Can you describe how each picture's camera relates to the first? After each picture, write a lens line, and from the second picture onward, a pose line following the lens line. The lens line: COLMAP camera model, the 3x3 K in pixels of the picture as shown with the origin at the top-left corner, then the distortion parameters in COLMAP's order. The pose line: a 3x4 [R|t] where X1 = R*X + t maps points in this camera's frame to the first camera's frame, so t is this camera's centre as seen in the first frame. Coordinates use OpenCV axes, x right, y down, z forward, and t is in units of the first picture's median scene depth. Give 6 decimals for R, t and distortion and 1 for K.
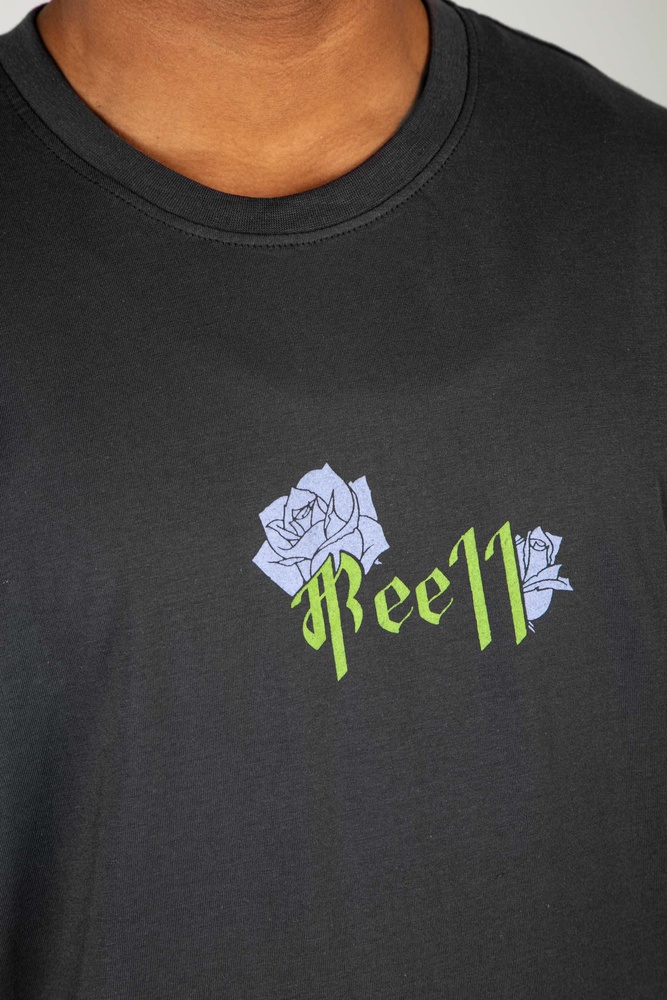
lens RADIAL K [[2974.2, 0, 334.4], [0, 2974.2, 500.0], [0, 0, 1]] dist [0.371630, 0.000000]
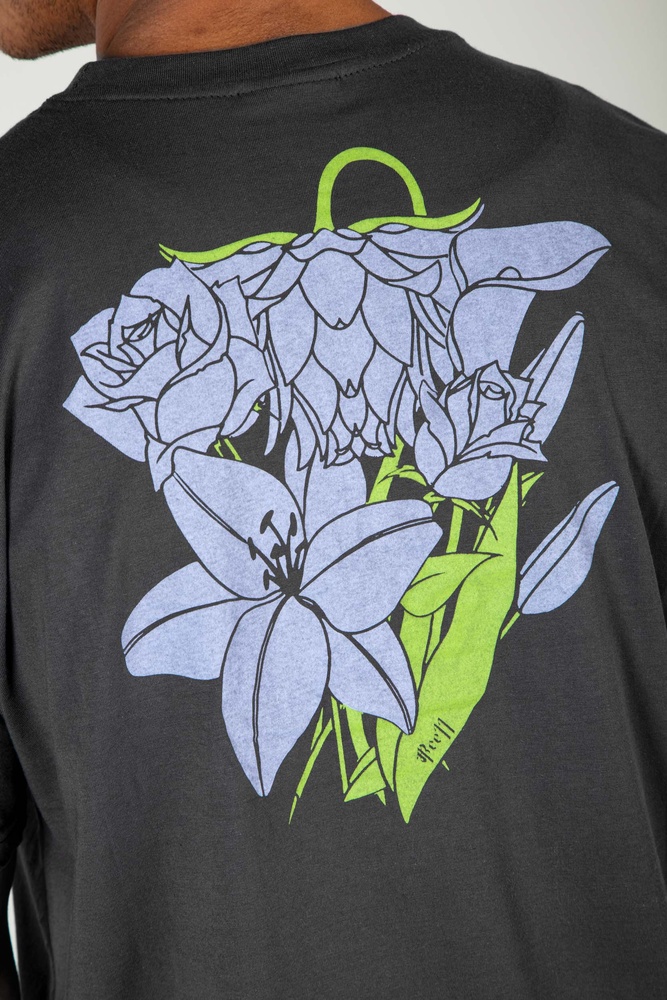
lens RADIAL K [[2974.2, 0, 331.4], [0, 2974.2, 499.0], [0, 0, 1]] dist [0.371630, 0.000000]
pose [[0.997477, 0.024191, 0.066746, -0.011741], [-0.027148, 0.998673, 0.043769, 0.011443], [-0.065599, -0.045471, 0.996809, 0.350023]]
